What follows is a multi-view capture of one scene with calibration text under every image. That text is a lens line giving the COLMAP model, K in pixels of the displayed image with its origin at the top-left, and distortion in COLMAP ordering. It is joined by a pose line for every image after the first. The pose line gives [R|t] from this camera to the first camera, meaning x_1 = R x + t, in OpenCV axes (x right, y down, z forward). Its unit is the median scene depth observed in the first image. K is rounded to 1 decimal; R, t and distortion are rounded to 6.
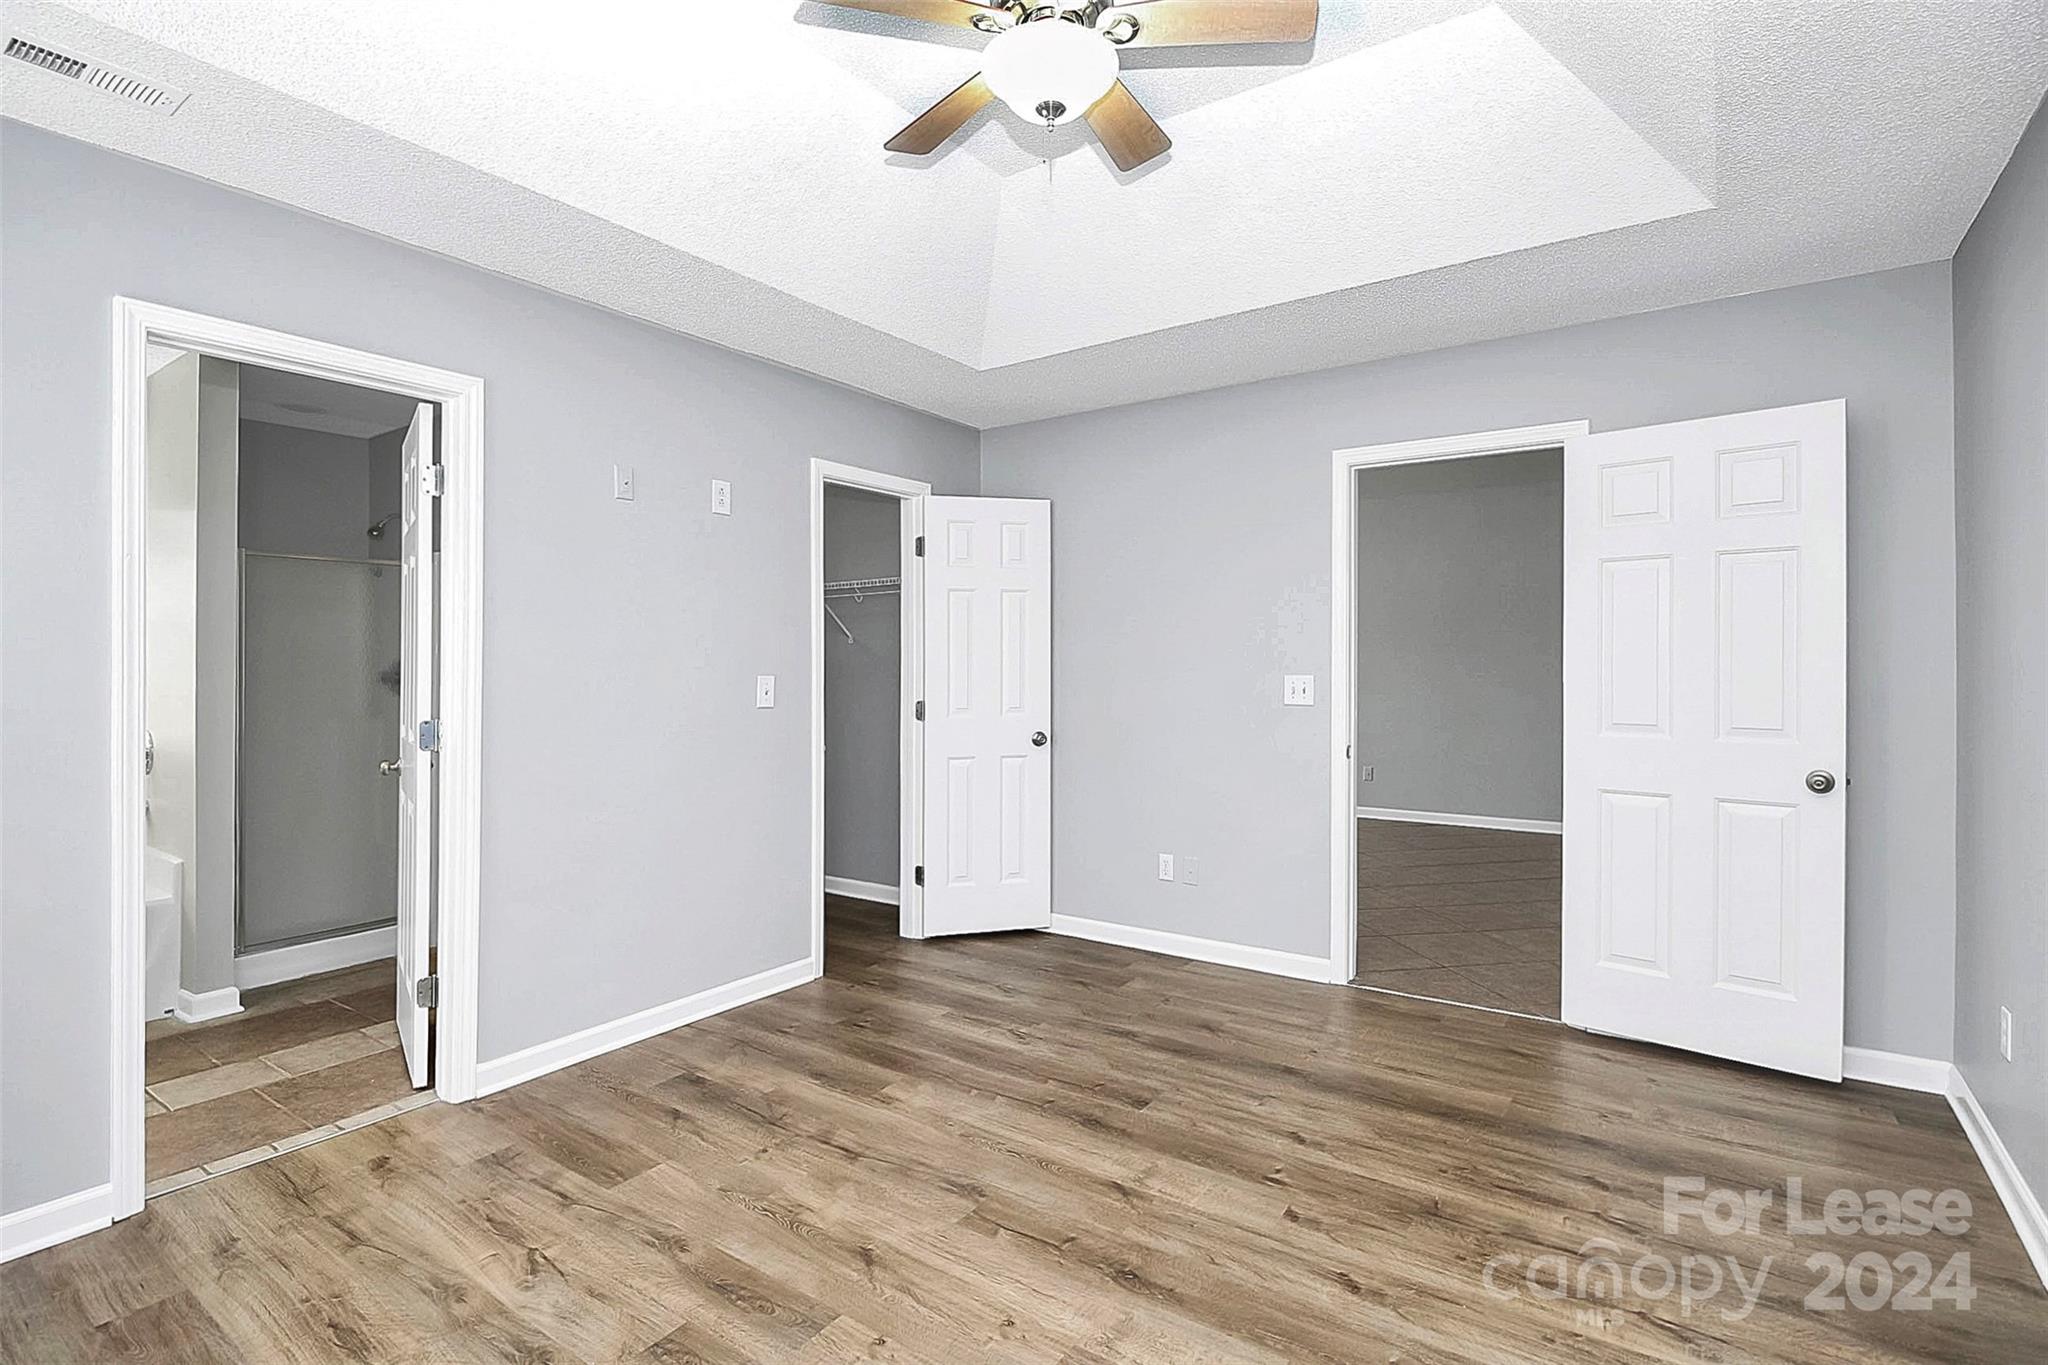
lens RADIAL K [[998.4, 0, 1026.0], [0, 998.4, 673.1], [0, 0, 1]] dist [-0.002263, -0.000197]
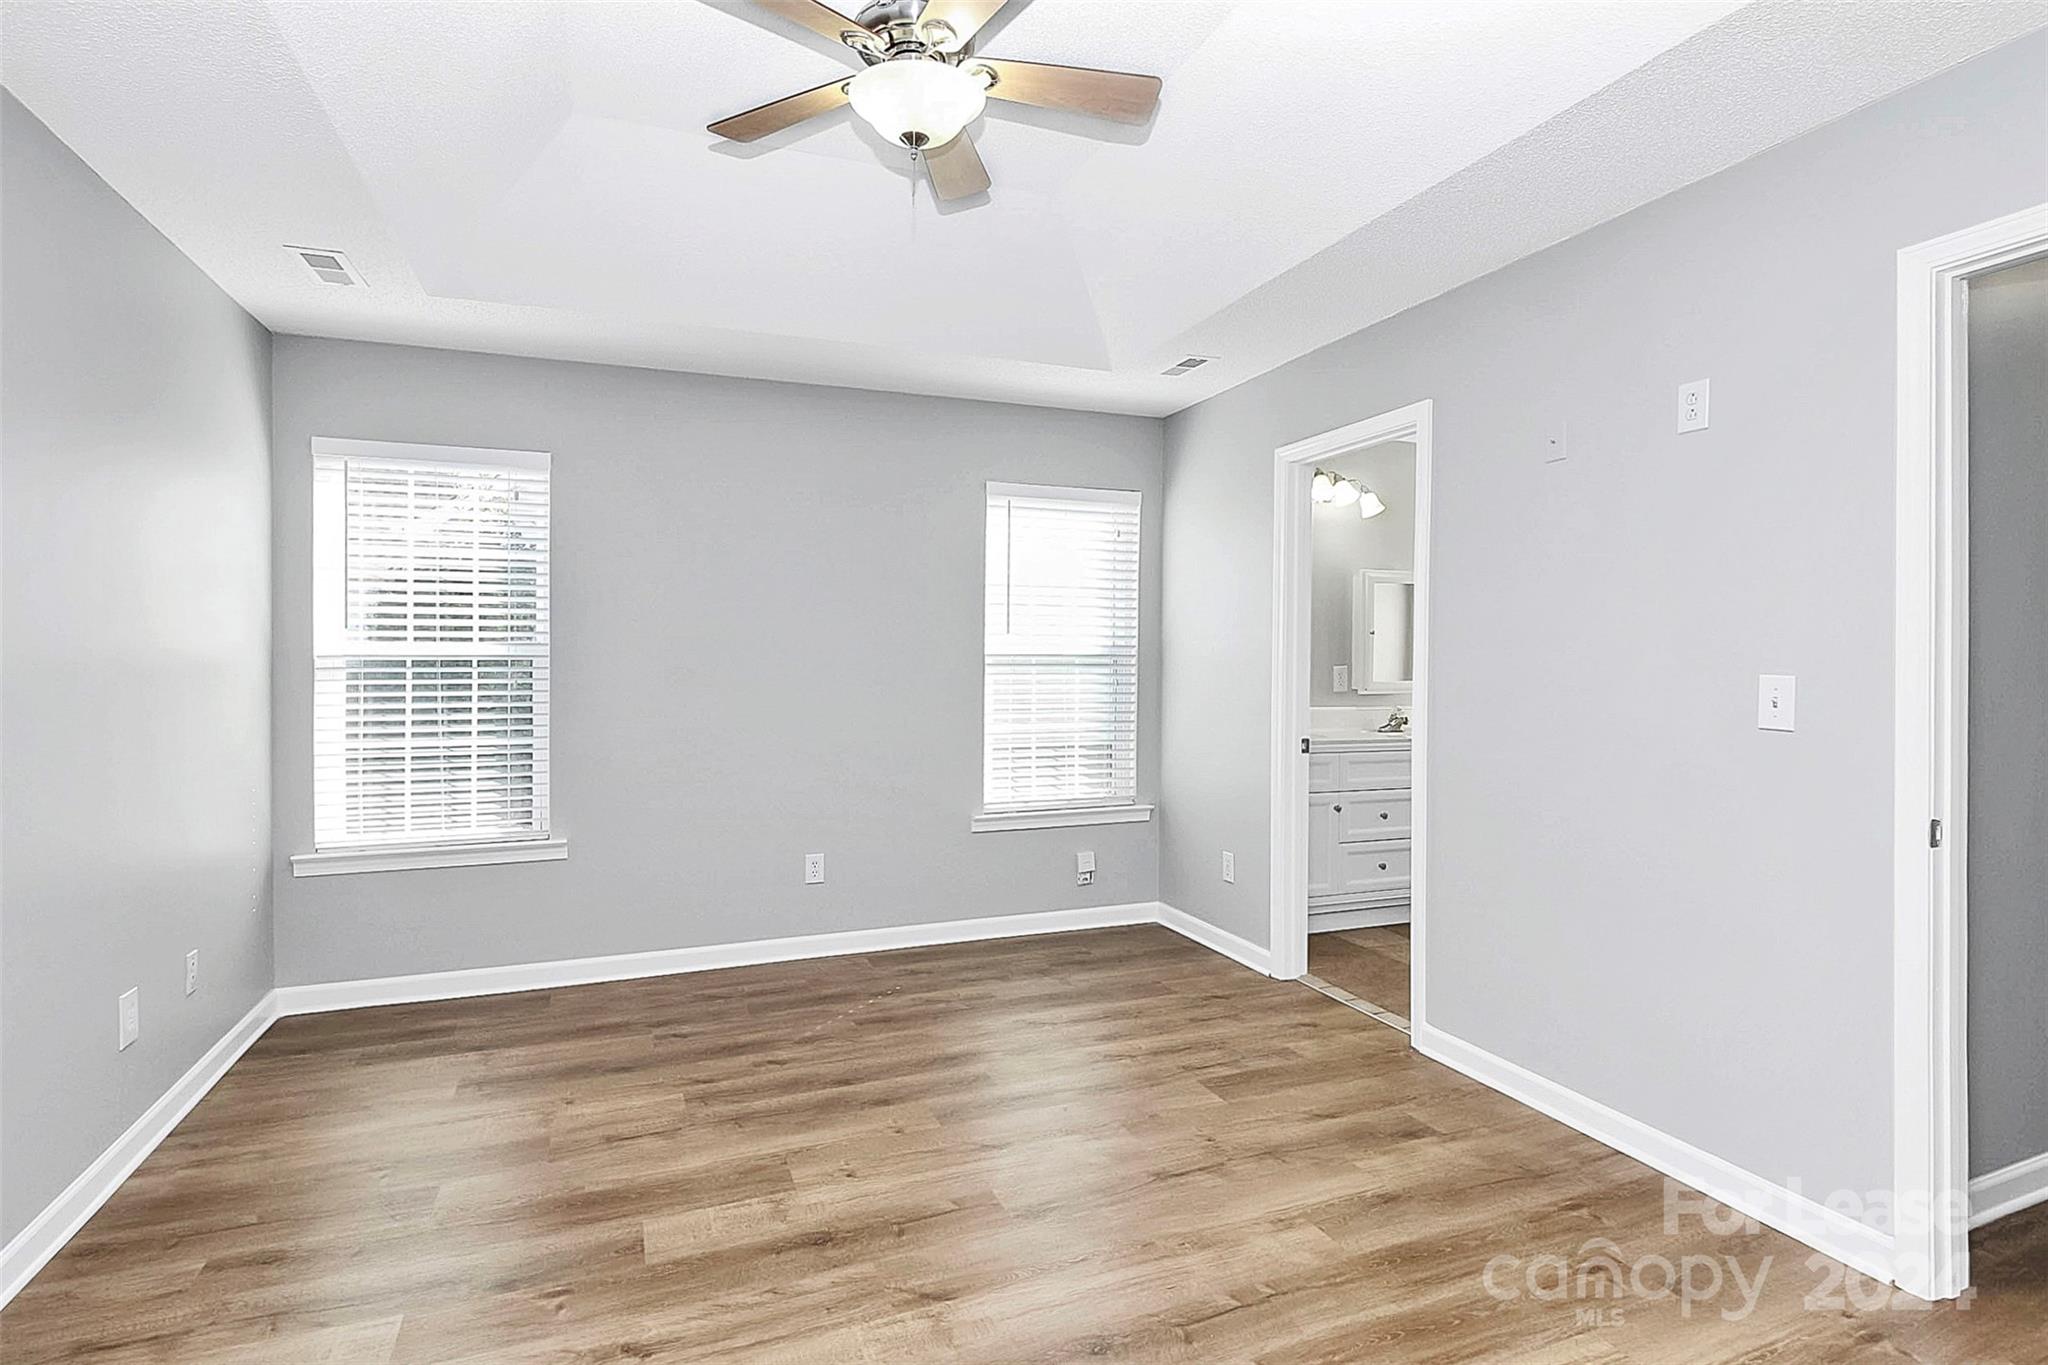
lens RADIAL K [[1019.3, 0, 1025.7], [0, 1019.3, 658.9], [0, 0, 1]] dist [-0.021881, -0.000664]
pose [[-0.558579, 0.009751, -0.829394, 0.758960], [-0.005319, 0.999868, 0.015337, -0.026187], [0.829434, 0.012979, -0.558454, 1.554490]]
